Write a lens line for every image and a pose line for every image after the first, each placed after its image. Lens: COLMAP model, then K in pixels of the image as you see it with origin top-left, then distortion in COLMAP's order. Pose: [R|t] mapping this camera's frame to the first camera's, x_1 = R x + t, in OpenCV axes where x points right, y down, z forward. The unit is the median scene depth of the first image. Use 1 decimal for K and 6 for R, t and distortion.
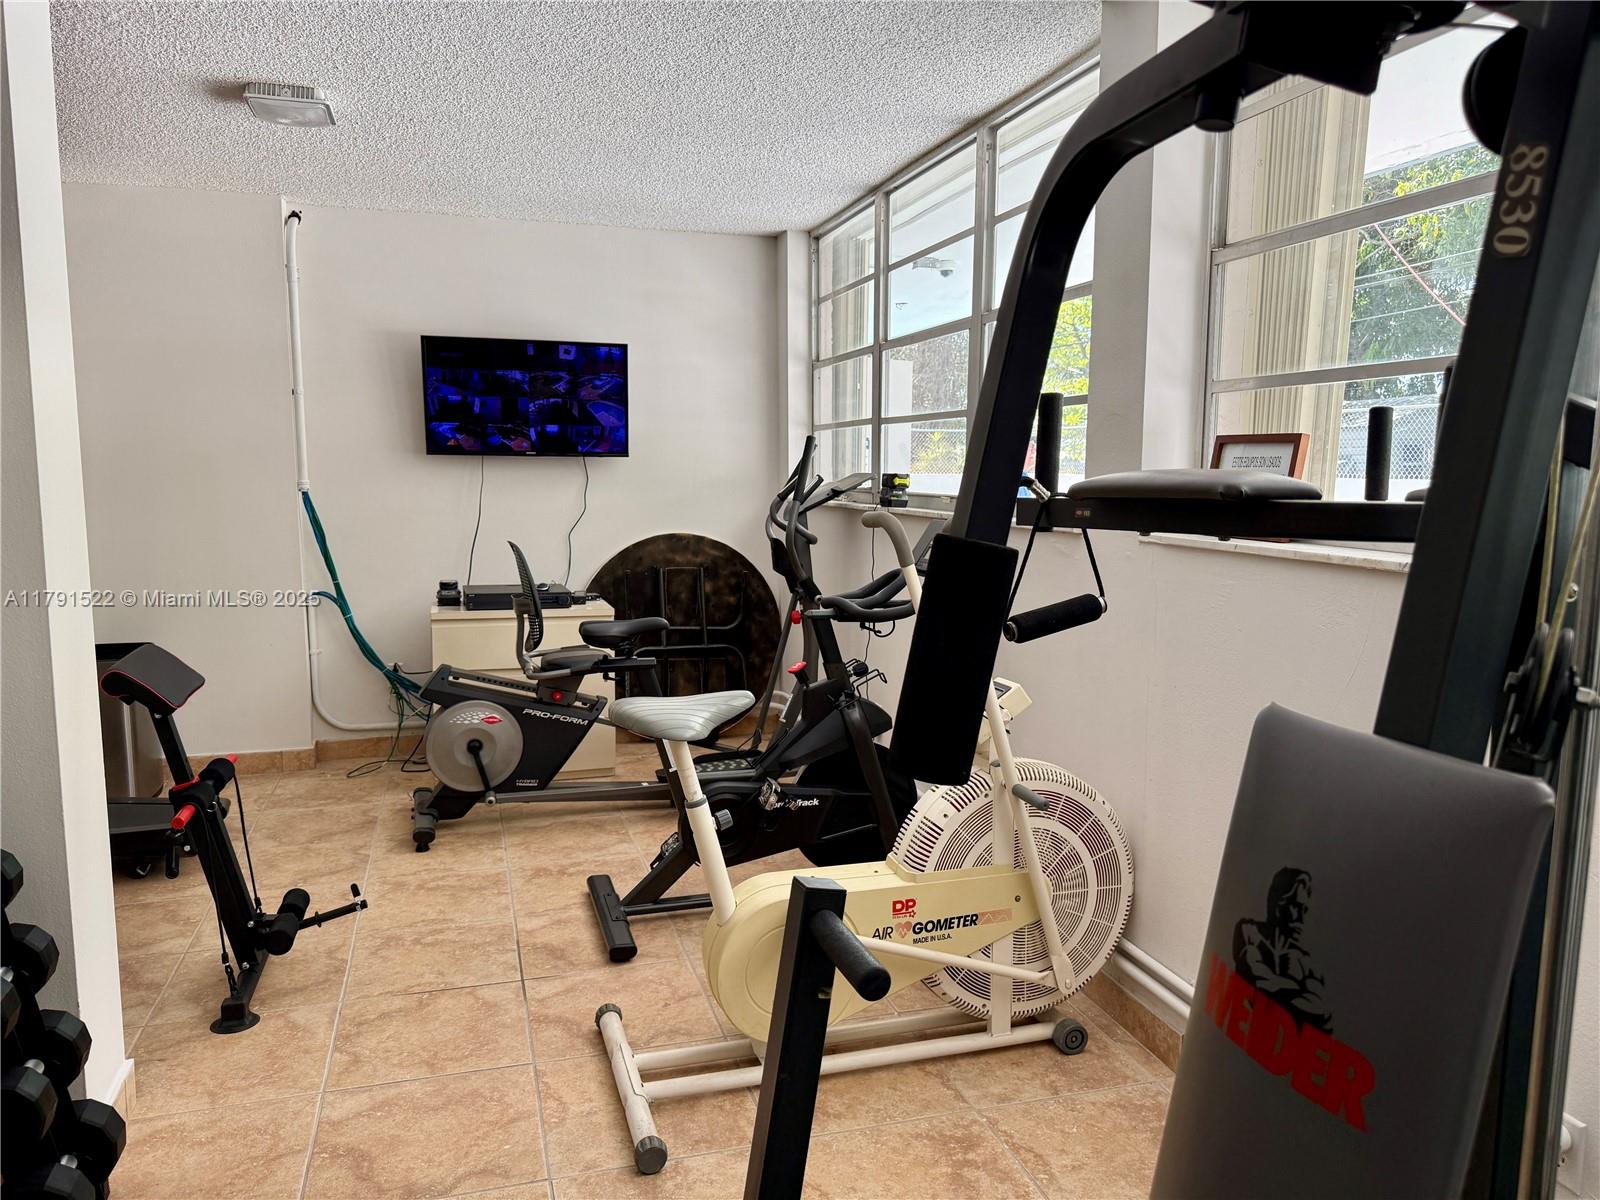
lens RADIAL K [[1128.0, 0, 801.5], [0, 1128.0, 605.3], [0, 0, 1]] dist [-0.003770, 0.002970]
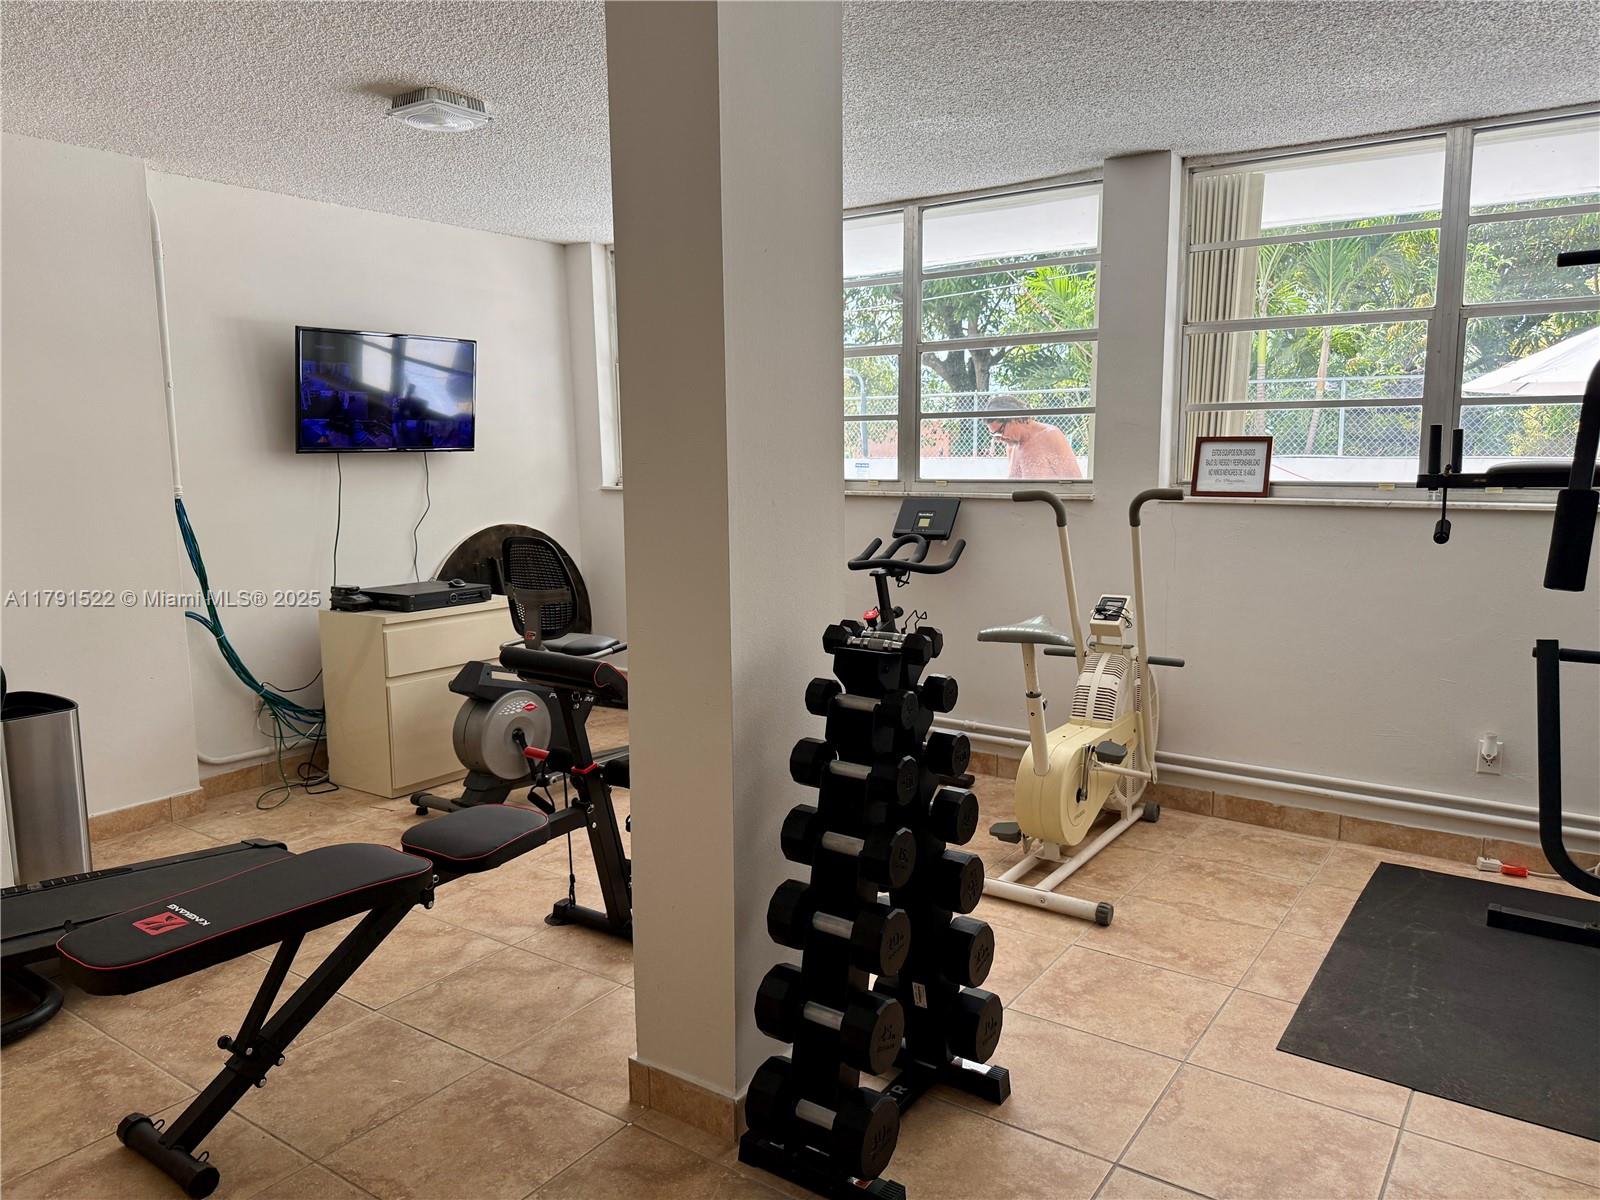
lens RADIAL K [[1115.4, 0, 800.0], [0, 1115.4, 600.0], [0, 0, 1]] dist [0.050624, -0.078215]
pose [[0.791336, -0.097471, 0.603562, -0.582321], [0.088705, 0.995068, 0.044394, -0.017727], [-0.604913, 0.018409, 0.796079, 0.013176]]
